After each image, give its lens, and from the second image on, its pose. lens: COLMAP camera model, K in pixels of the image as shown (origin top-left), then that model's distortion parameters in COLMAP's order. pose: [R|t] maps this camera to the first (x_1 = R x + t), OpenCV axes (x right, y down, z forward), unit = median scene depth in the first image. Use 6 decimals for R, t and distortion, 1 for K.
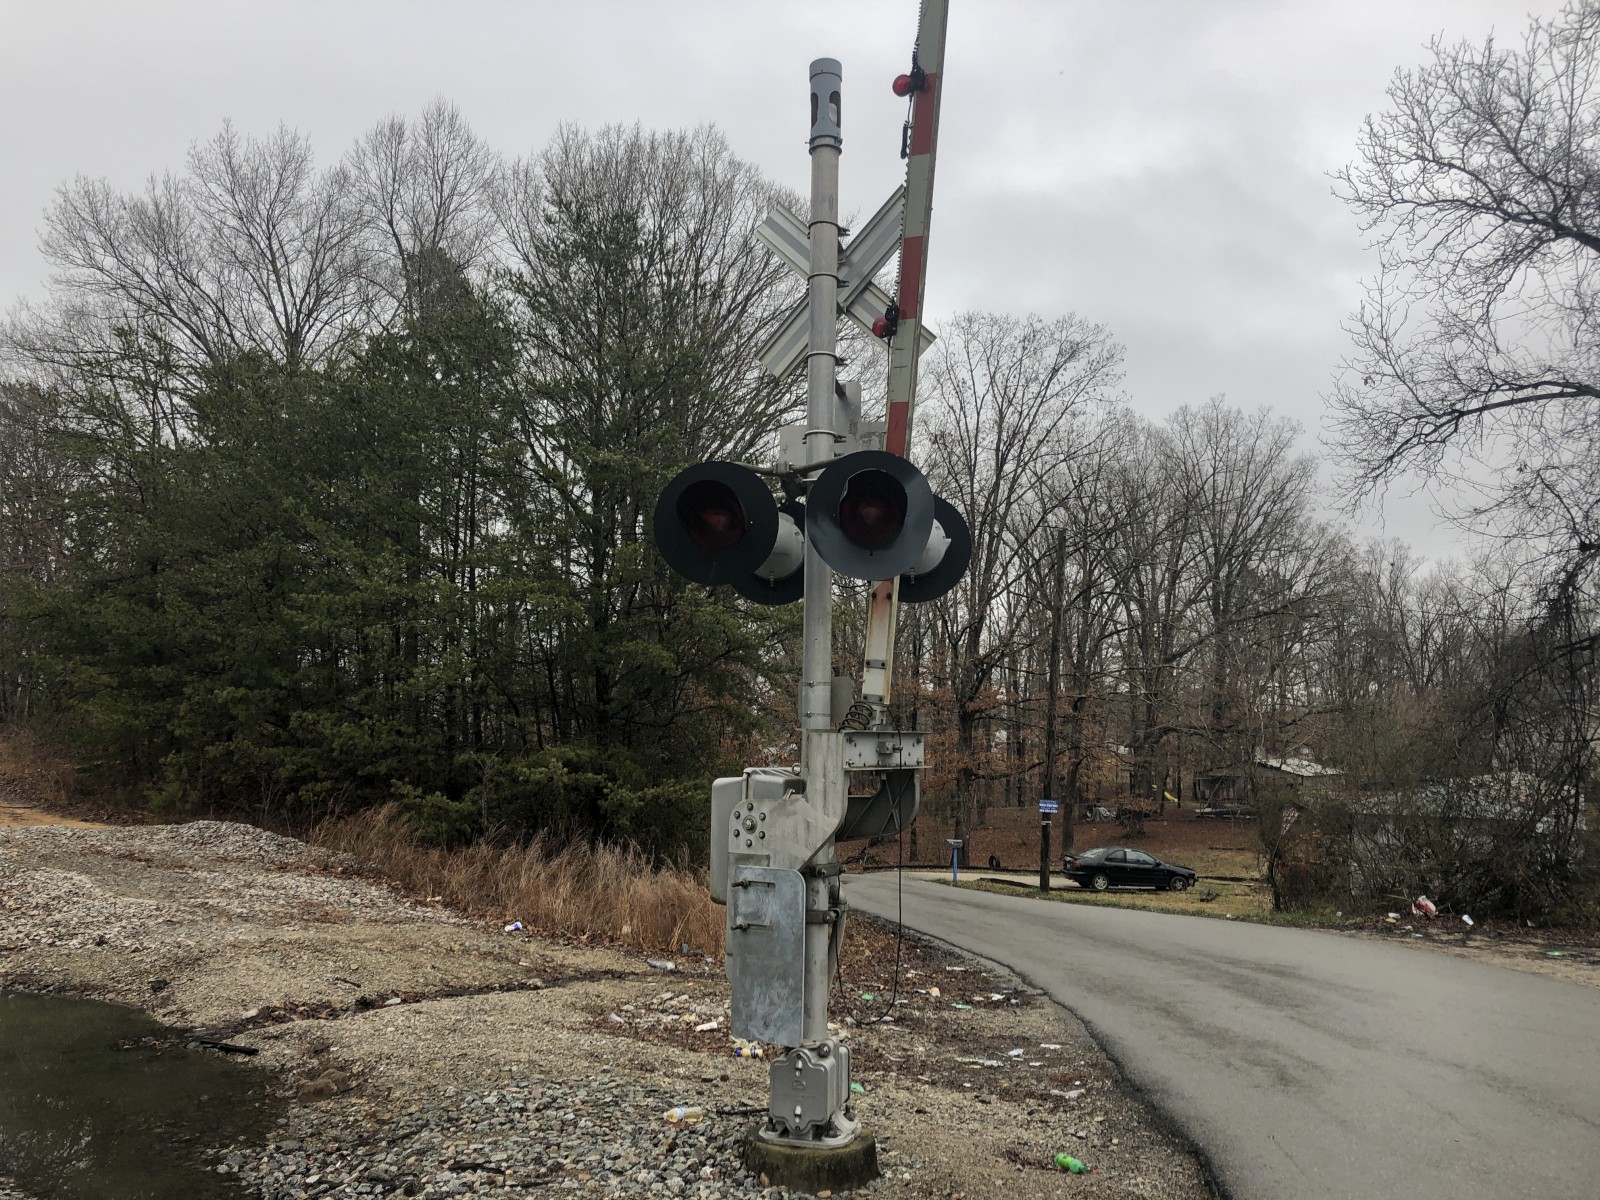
lens RADIAL K [[1329.6, 0, 799.9], [0, 1329.6, 553.7], [0, 0, 1]] dist [0.028194, -0.012407]
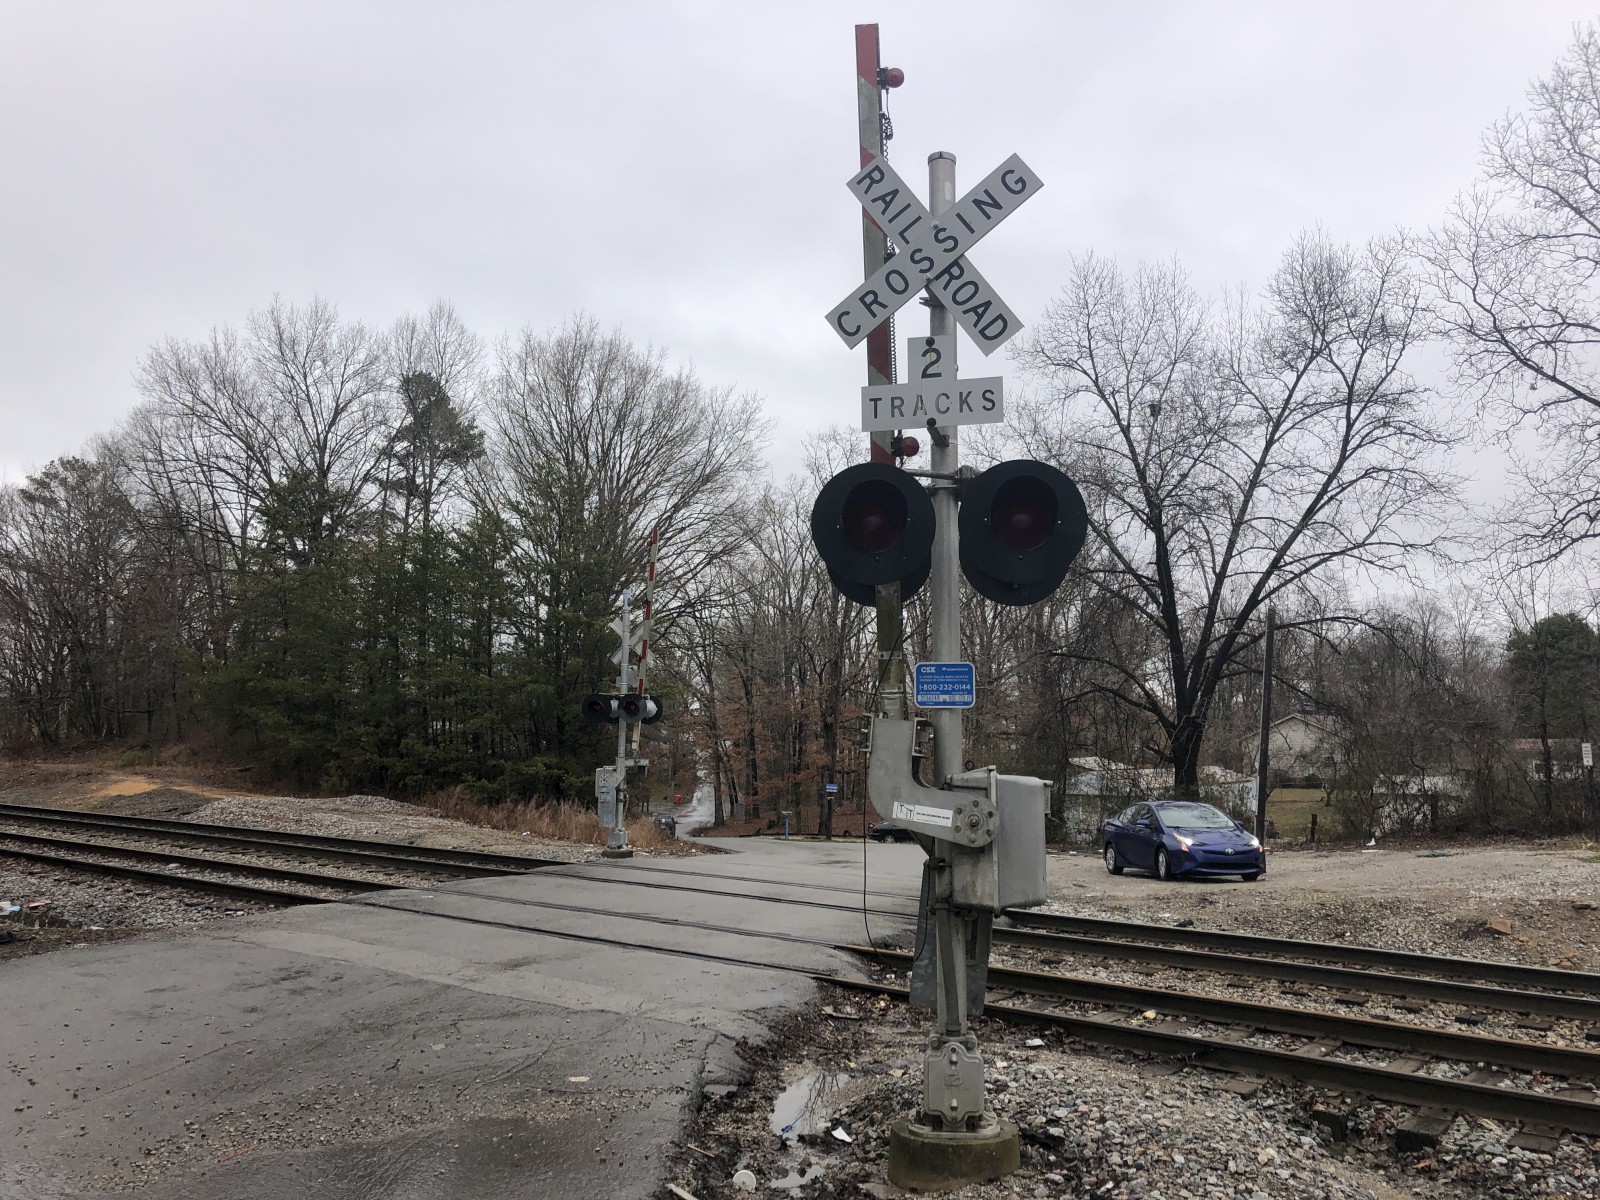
lens RADIAL K [[1292.5, 0, 802.8], [0, 1292.5, 585.3], [0, 0, 1]] dist [0.026491, -0.002539]
pose [[0.998806, 0.004648, 0.048634, 0.134454], [-0.005546, 0.999816, 0.018342, -0.171081], [-0.048540, -0.018590, 0.998648, -1.083799]]
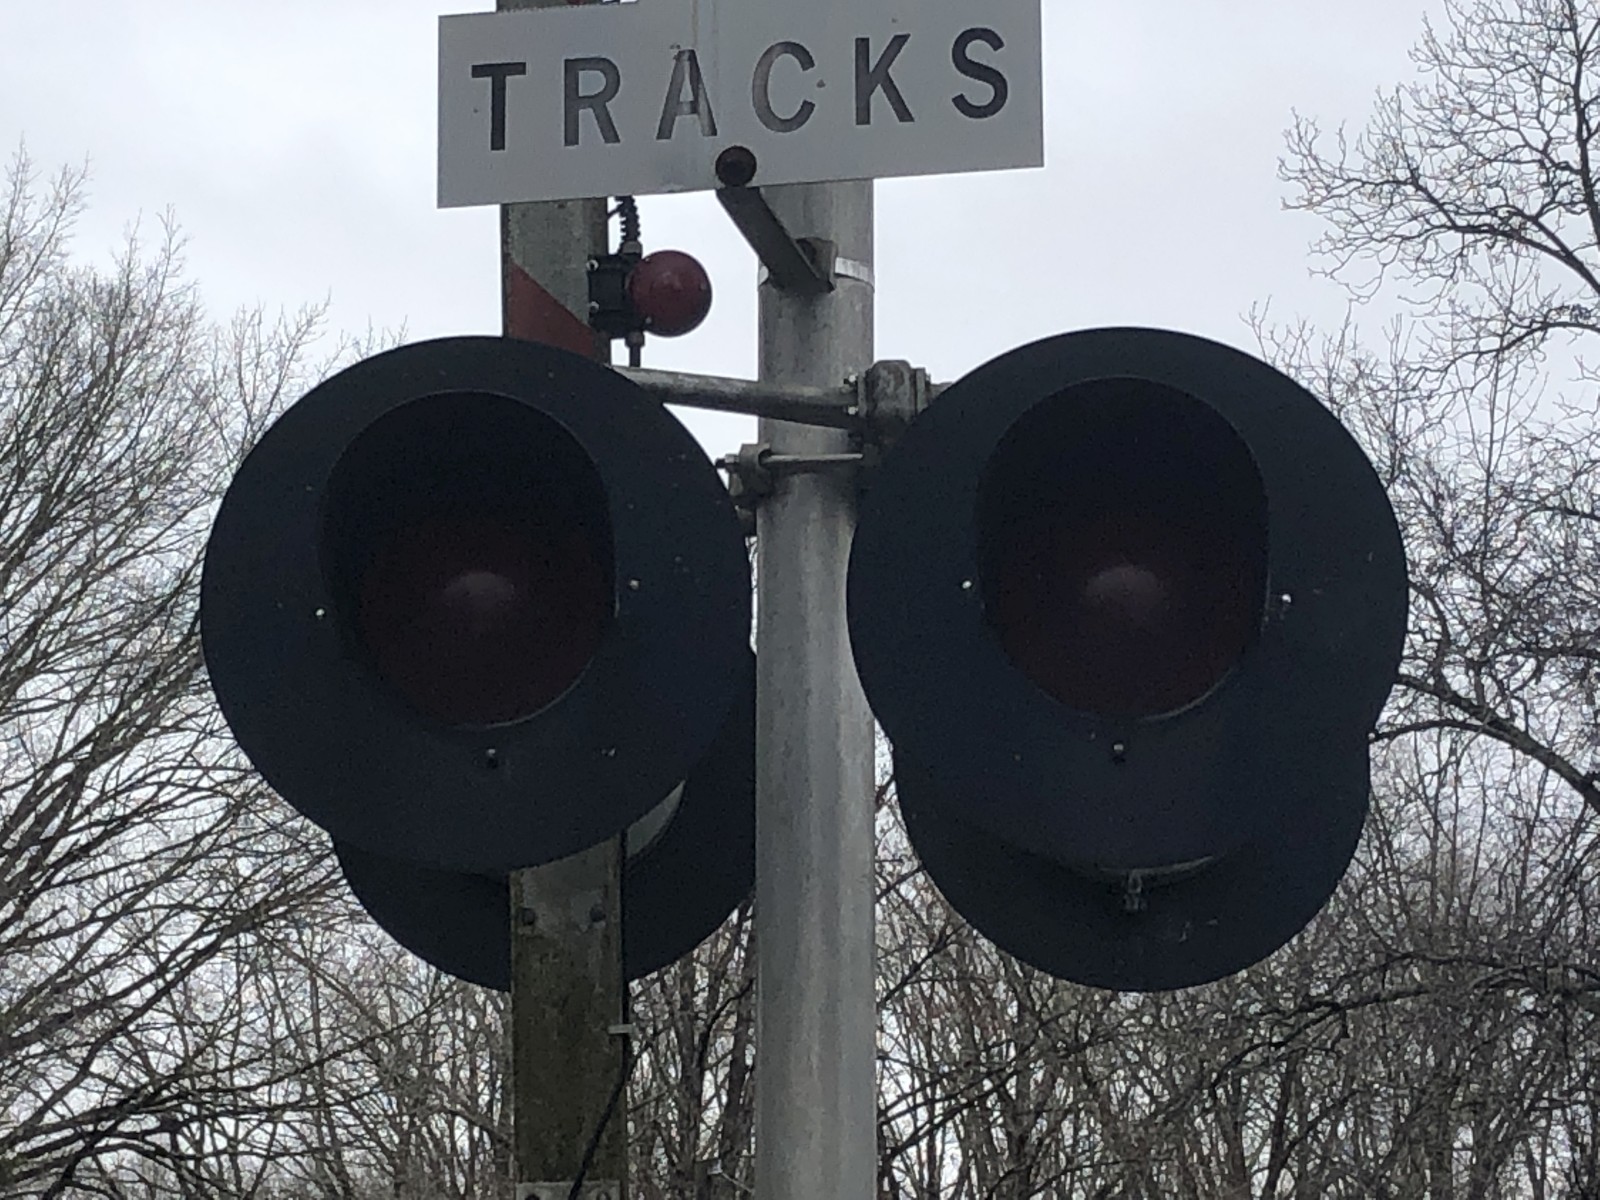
lens RADIAL K [[4621.3, 0, 800.0], [0, 4621.3, 600.0], [0, 0, 1]] dist [0.036659, 0.418815]
pose [[0.995750, 0.014279, 0.090983, 0.168875], [-0.007150, 0.996912, -0.078196, -0.157411], [-0.091819, 0.077214, 0.992778, -1.010332]]
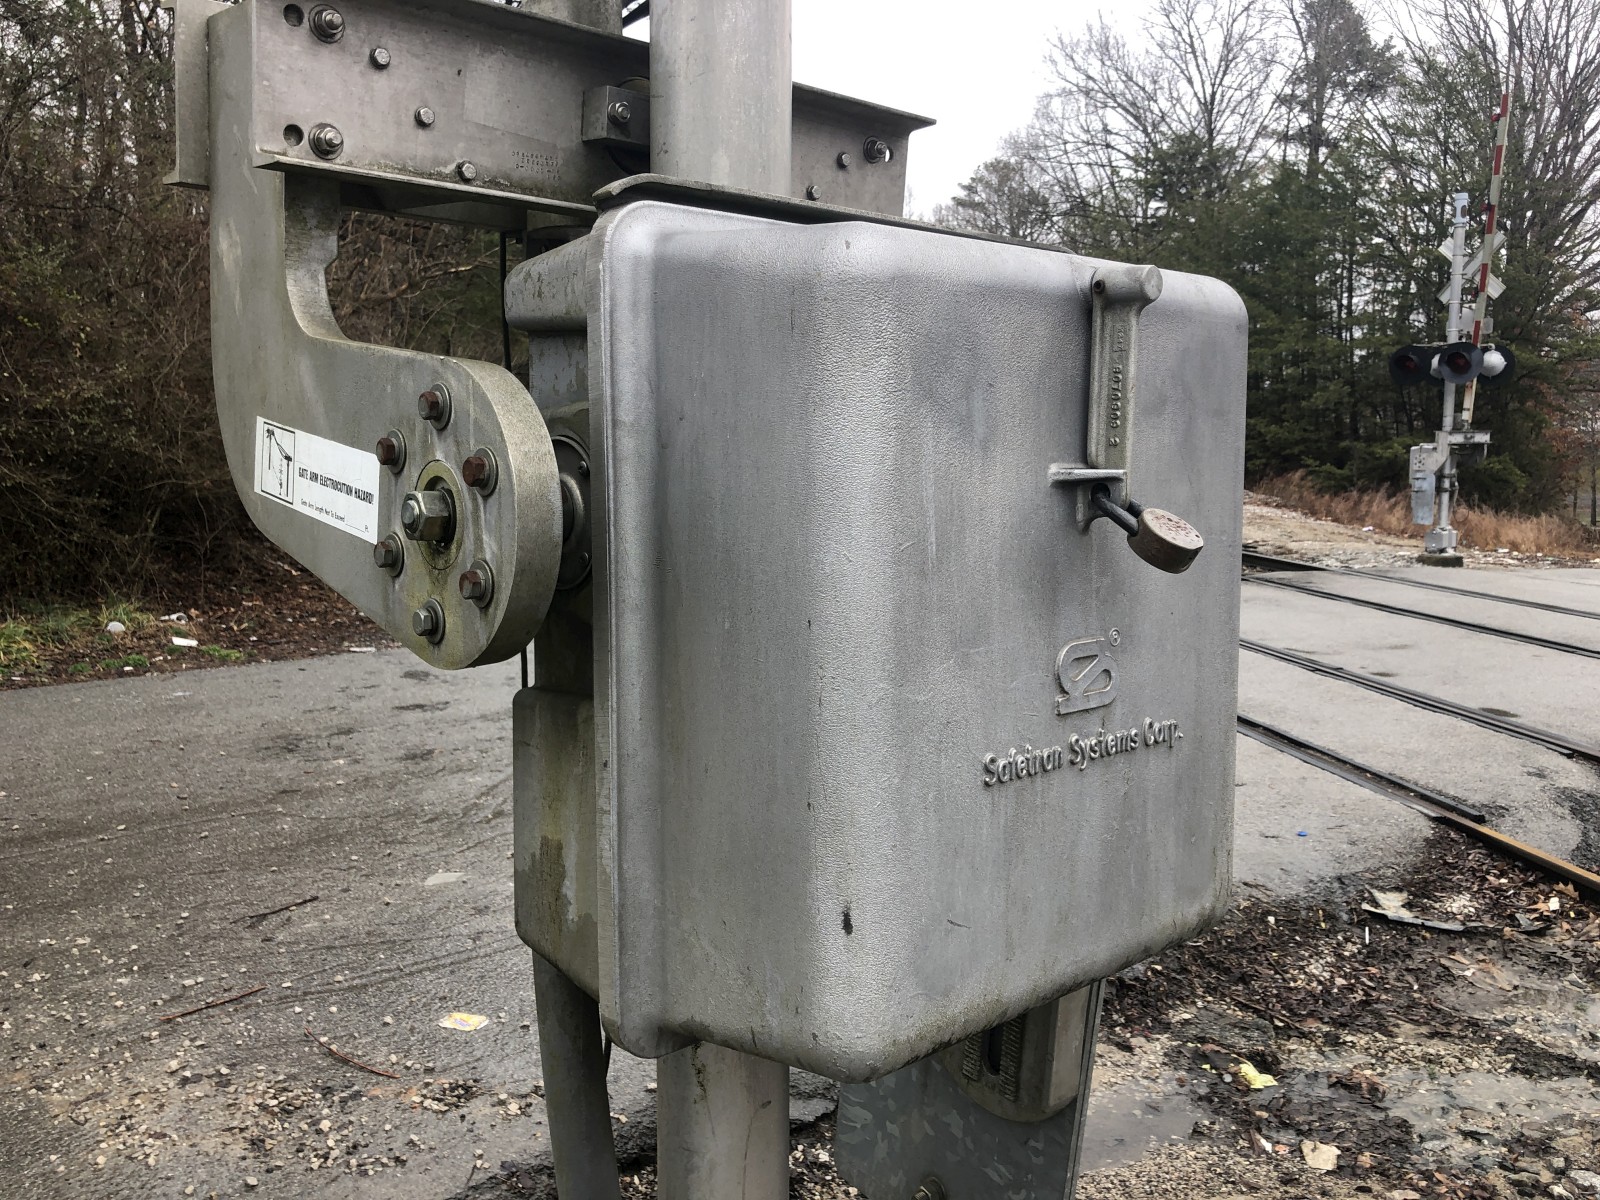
lens RADIAL K [[1318.4, 0, 801.8], [0, 1318.4, 578.9], [0, 0, 1]] dist [-0.064280, 0.174448]
pose [[0.795256, 0.052085, -0.604033, 0.236529], [0.098863, 0.971827, 0.213960, -0.116450], [0.598159, -0.229870, 0.767701, -0.806813]]
